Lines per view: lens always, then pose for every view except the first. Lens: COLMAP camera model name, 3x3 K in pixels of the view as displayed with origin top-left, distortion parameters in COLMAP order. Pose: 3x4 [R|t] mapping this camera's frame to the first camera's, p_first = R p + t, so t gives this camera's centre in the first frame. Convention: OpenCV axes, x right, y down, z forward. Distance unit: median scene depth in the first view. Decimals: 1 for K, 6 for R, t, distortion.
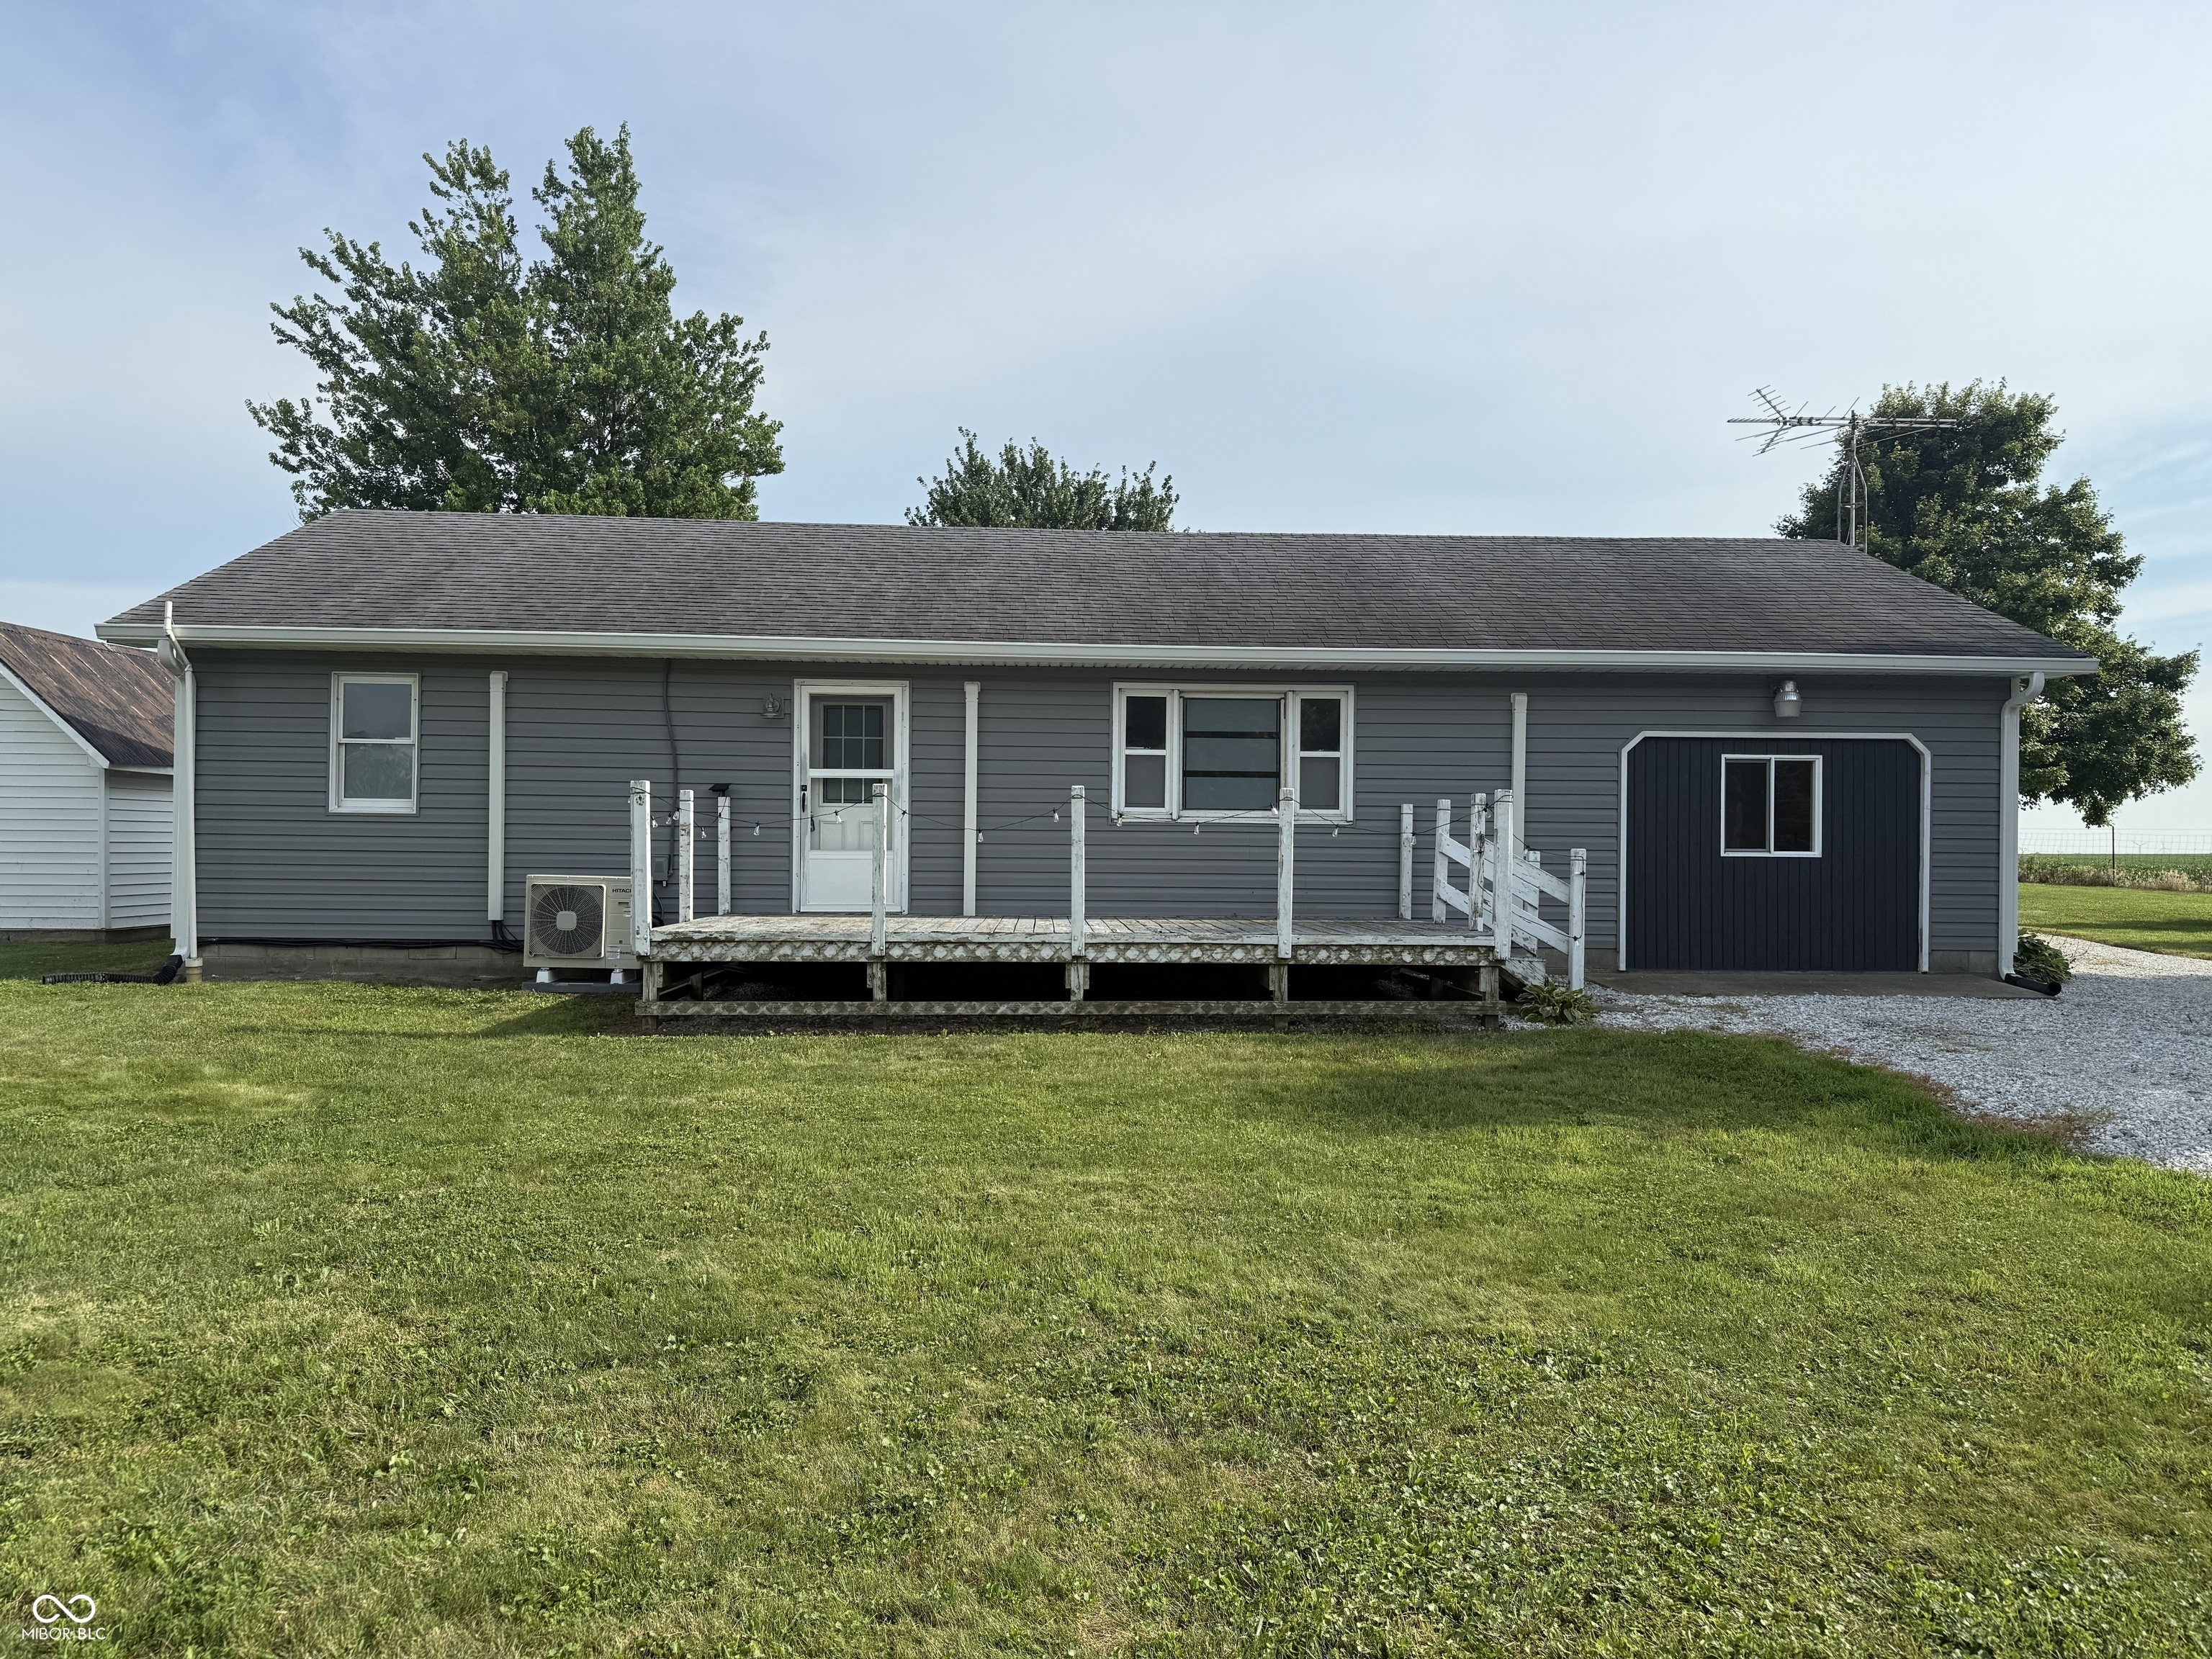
lens RADIAL K [[1567.4, 0, 1107.3], [0, 1567.4, 845.8], [0, 0, 1]] dist [-0.004446, -0.012665]
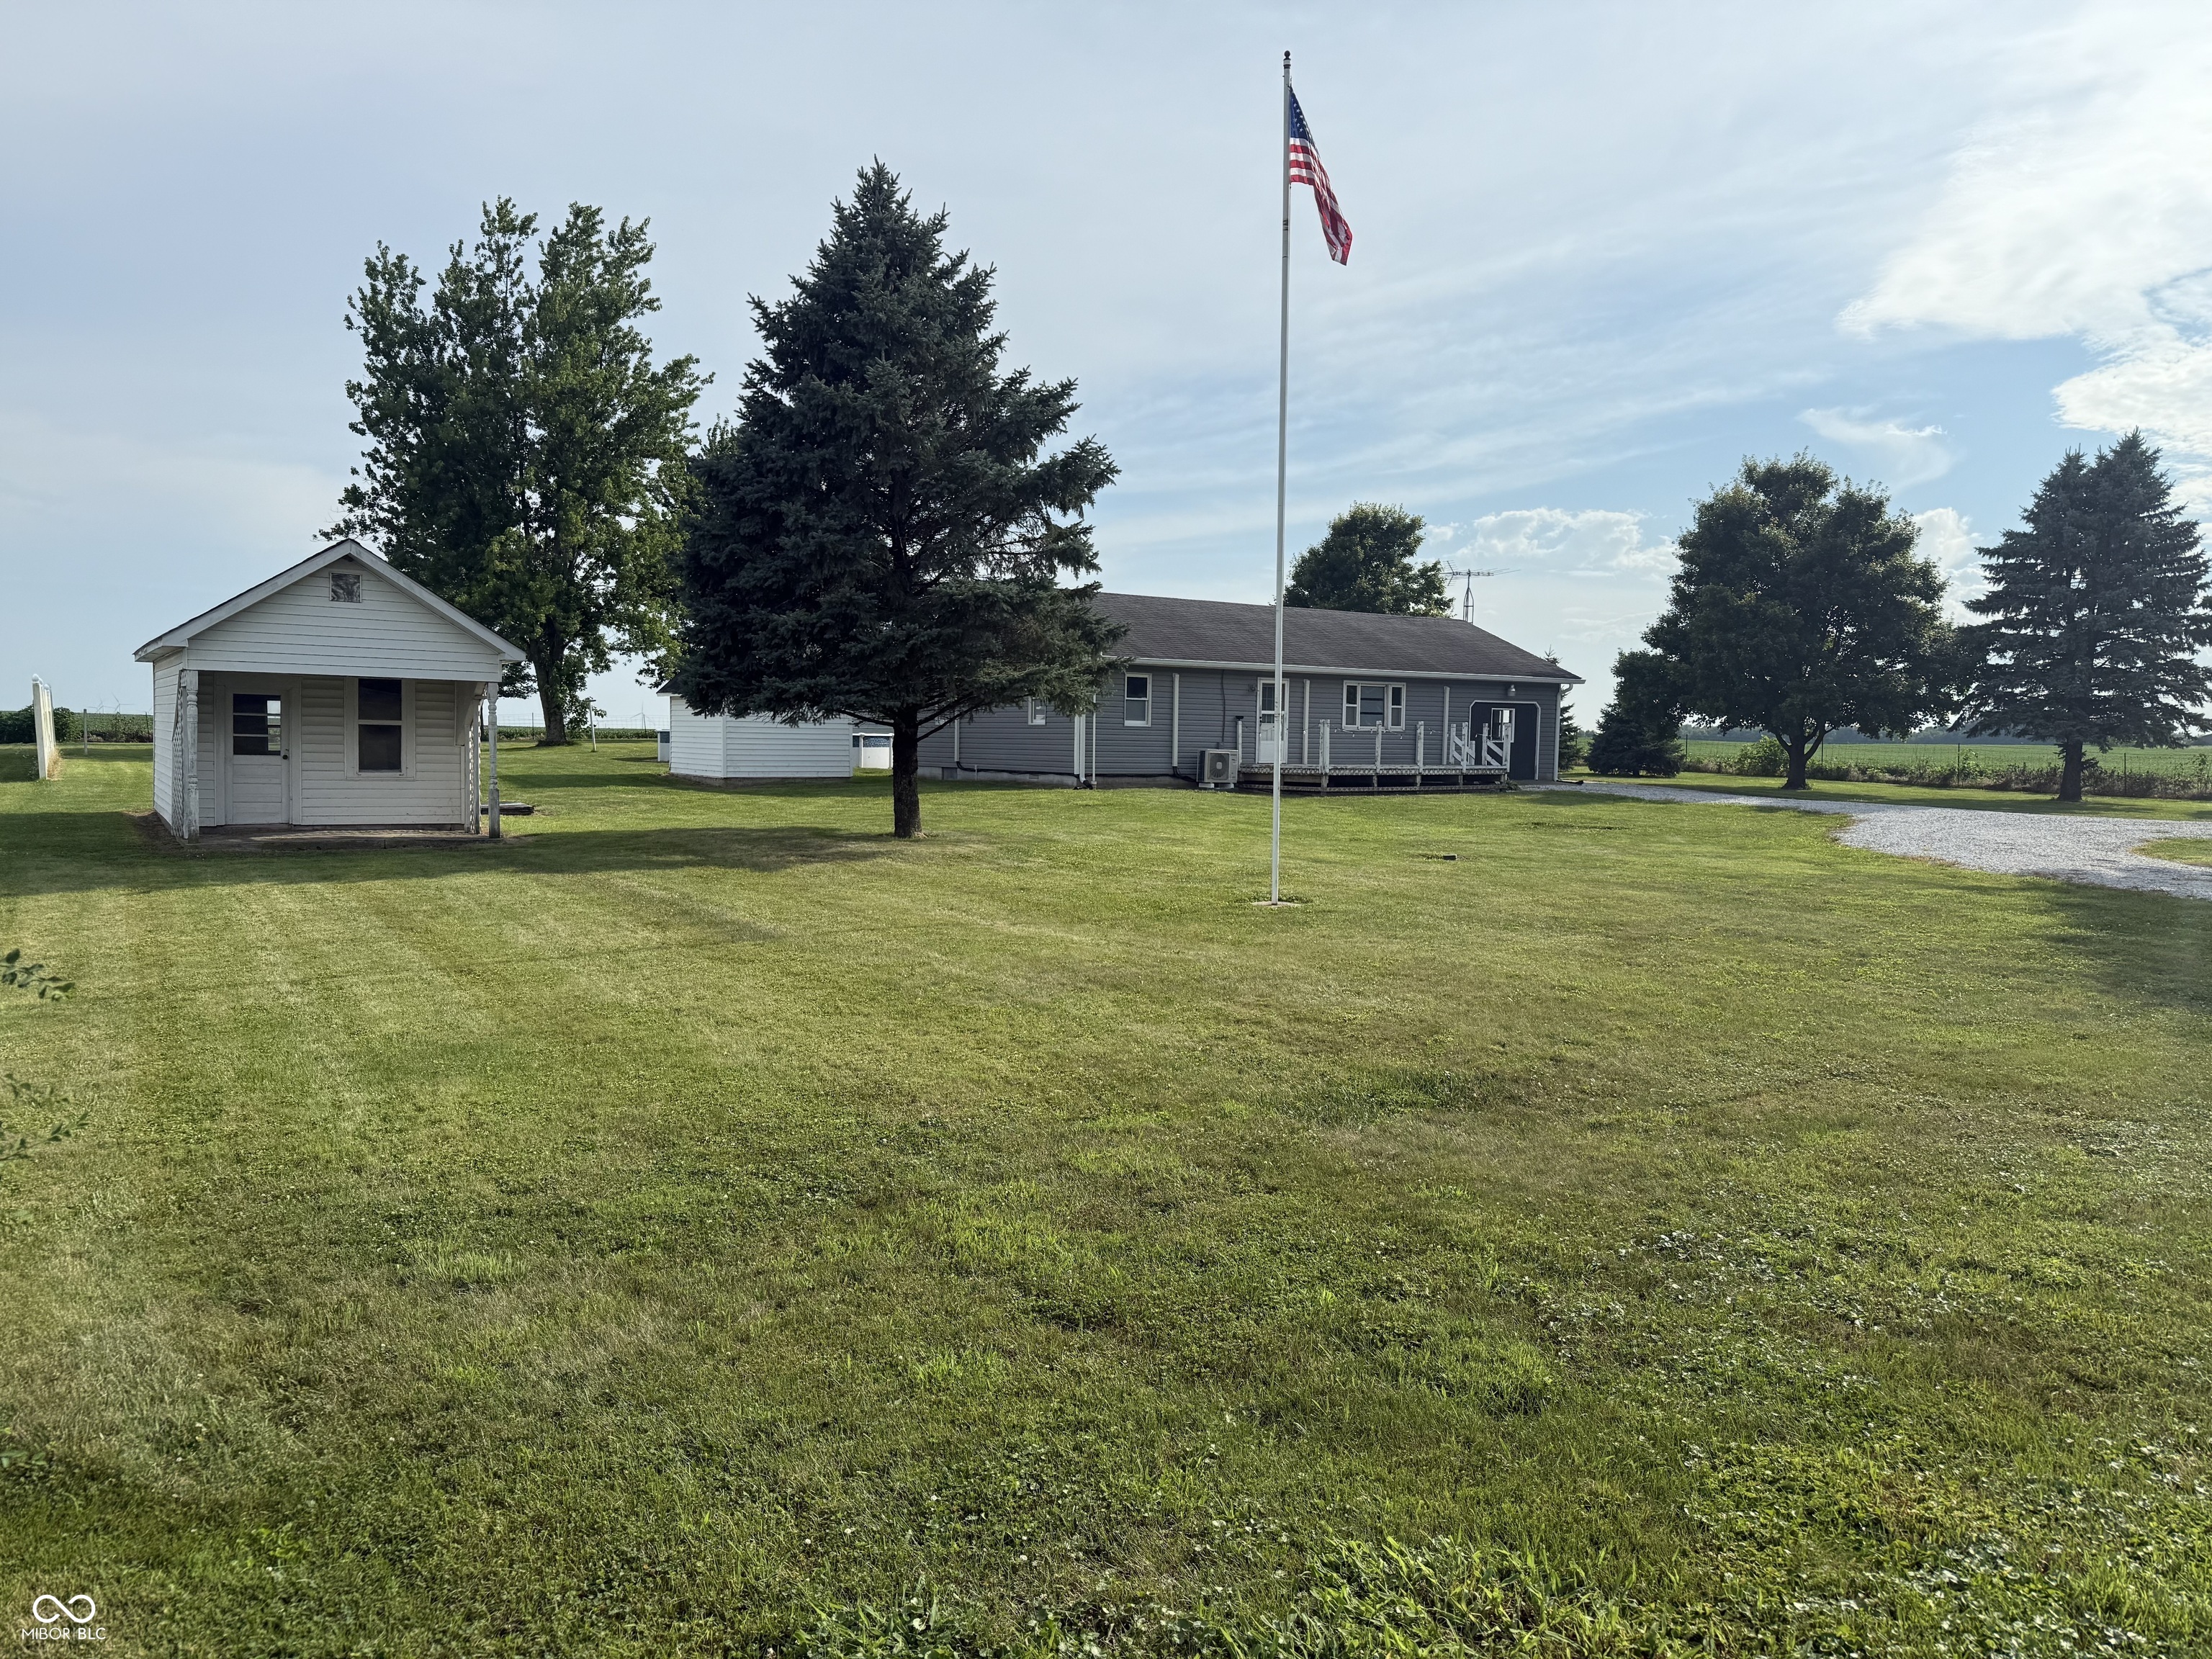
lens RADIAL K [[1567.4, 0, 1103.1], [0, 1567.4, 848.8], [0, 0, 1]] dist [-0.004446, -0.012665]
pose [[0.839812, -0.039523, 0.541436, -1.905594], [-0.002734, 0.997026, 0.077020, -0.018184], [-0.542870, -0.066163, 0.837206, -1.155455]]
